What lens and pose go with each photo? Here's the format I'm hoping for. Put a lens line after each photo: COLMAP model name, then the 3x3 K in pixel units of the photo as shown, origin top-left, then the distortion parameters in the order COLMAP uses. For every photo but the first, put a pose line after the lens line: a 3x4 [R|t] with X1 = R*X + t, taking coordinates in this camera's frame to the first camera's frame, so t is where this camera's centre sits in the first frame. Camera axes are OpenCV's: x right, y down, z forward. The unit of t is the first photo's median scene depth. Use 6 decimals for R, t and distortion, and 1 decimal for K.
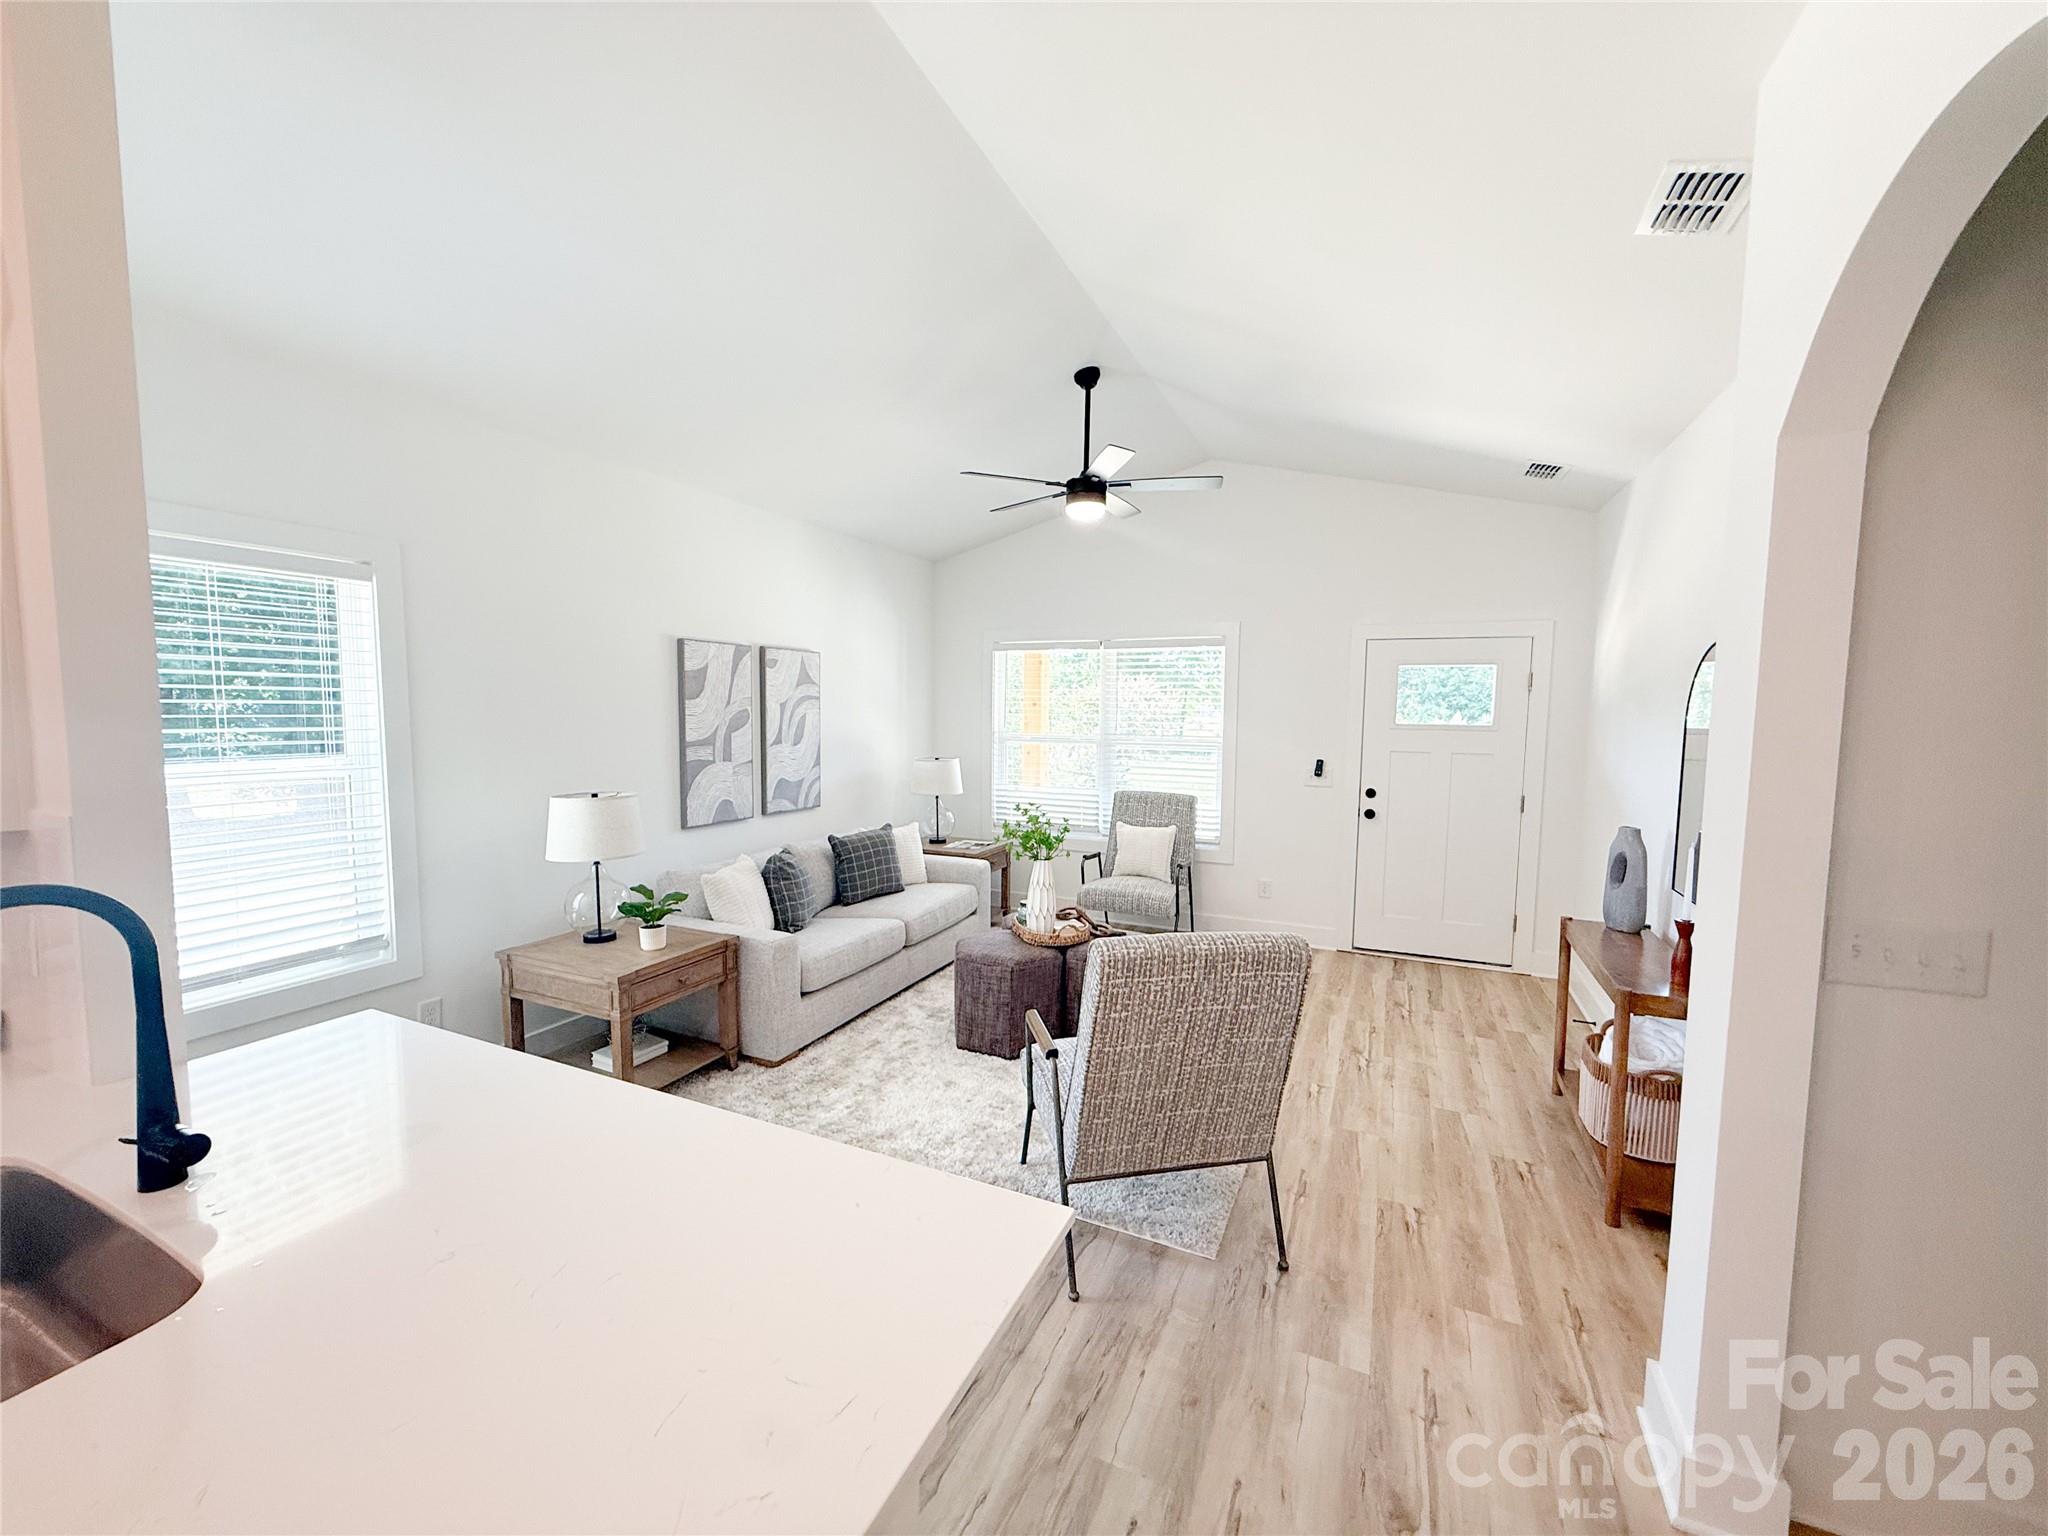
lens RADIAL K [[813.1, 0, 1017.9], [0, 813.1, 771.3], [0, 0, 1]] dist [0.000048, 0.000030]
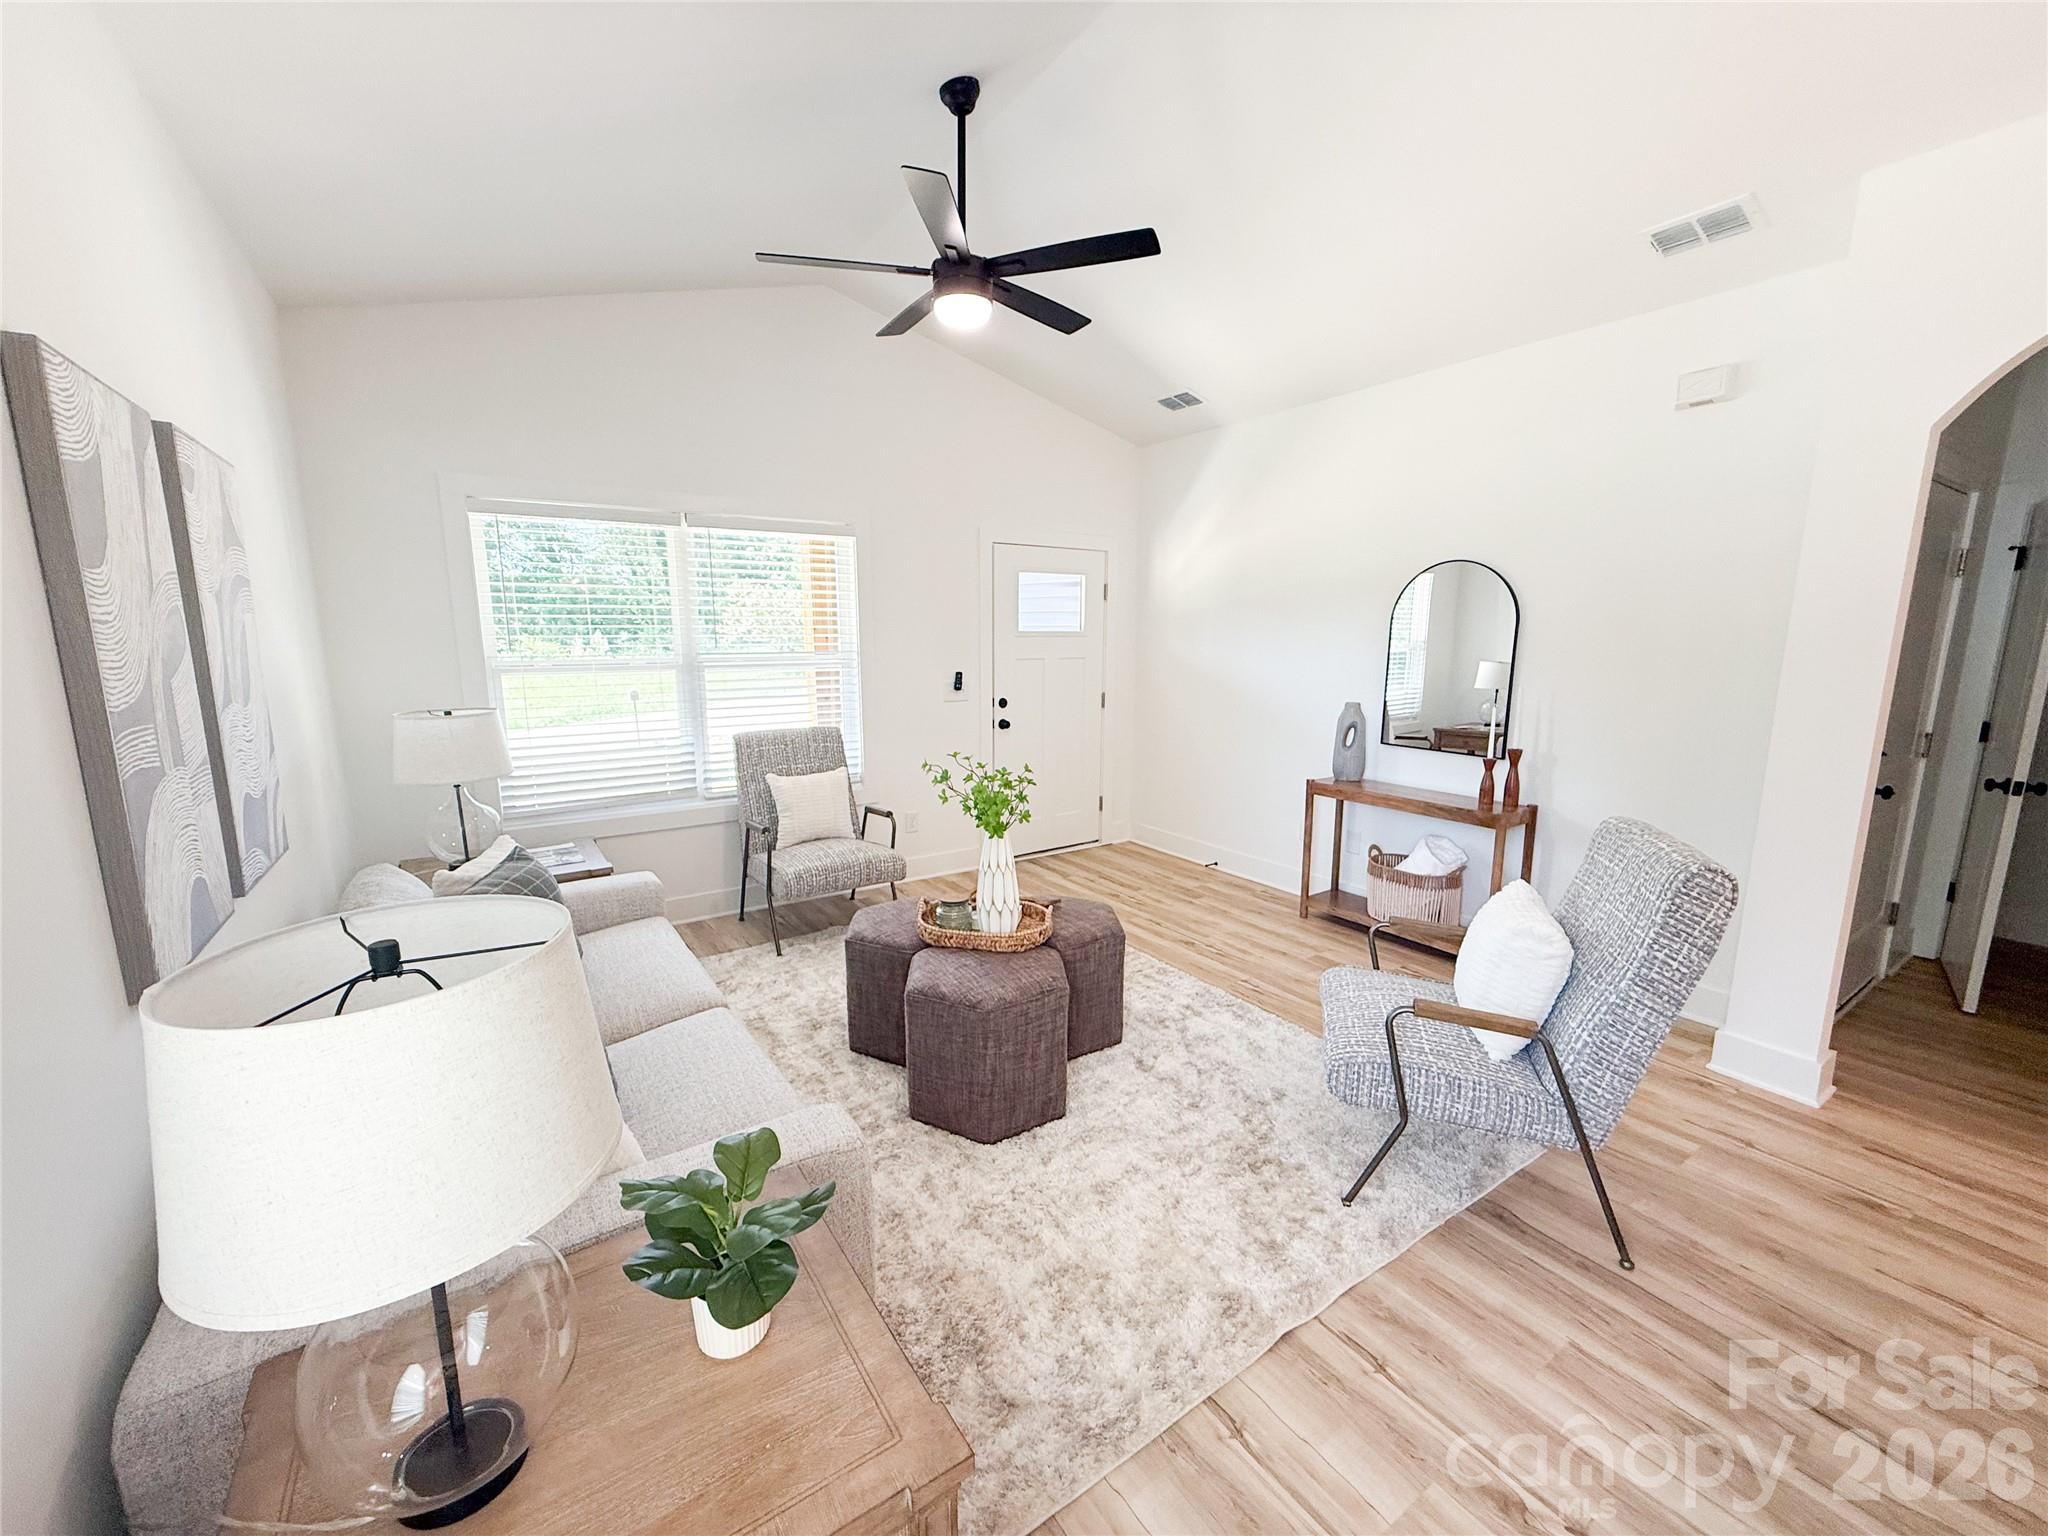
lens RADIAL K [[813.1, 0, 1017.9], [0, 813.1, 771.3], [0, 0, 1]] dist [0.000048, 0.000030]
pose [[0.519307, -0.156707, 0.840097, -0.434226], [0.073429, 0.987590, 0.138829, -0.029383], [-0.851427, -0.010407, 0.524369, 0.507576]]
